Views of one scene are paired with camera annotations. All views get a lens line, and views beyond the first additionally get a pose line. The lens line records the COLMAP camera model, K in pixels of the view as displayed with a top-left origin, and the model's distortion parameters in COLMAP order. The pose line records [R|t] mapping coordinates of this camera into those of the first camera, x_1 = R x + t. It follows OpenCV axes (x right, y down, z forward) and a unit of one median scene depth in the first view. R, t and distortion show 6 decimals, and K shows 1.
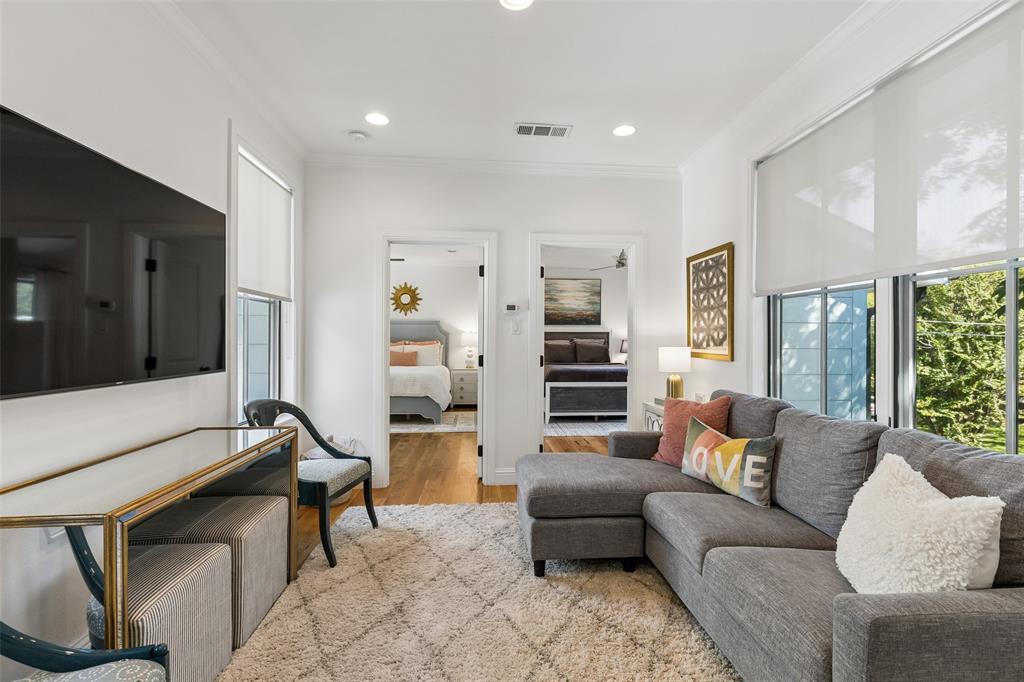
lens RADIAL K [[464.6, 0, 512.8], [0, 464.6, 342.0], [0, 0, 1]] dist [0.011484, -0.001976]
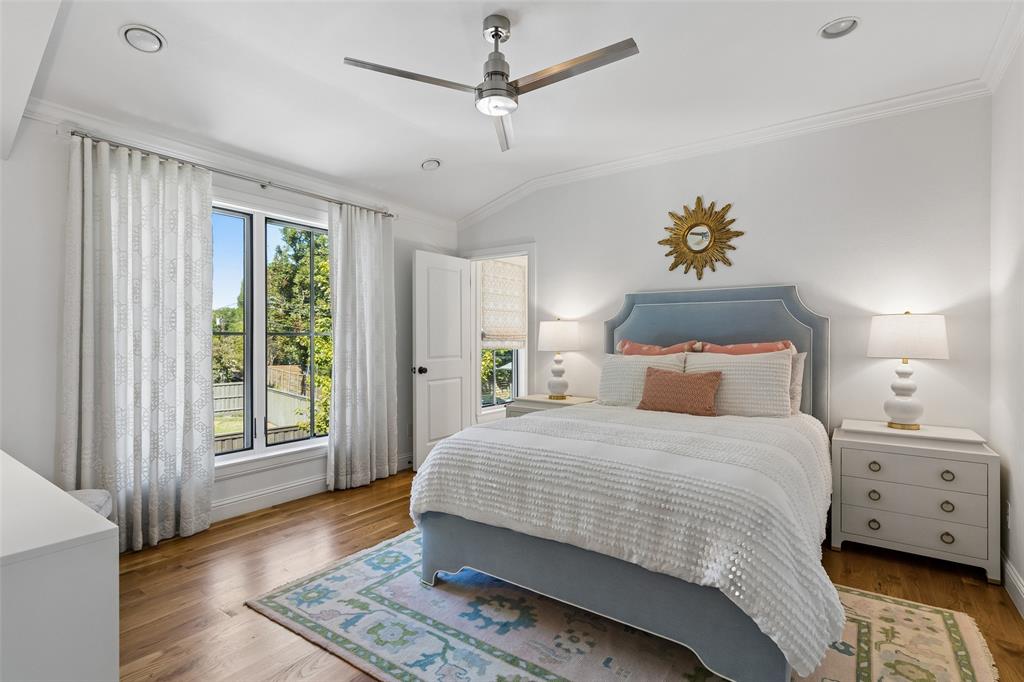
lens RADIAL K [[490.9, 0, 512.8], [0, 490.9, 340.5], [0, 0, 1]] dist [-0.002326, -0.000478]
pose [[0.765225, -0.002750, -0.643757, -0.064829], [0.001494, 0.999996, -0.002496, -0.002263], [0.643761, 0.000948, 0.765226, 0.460257]]
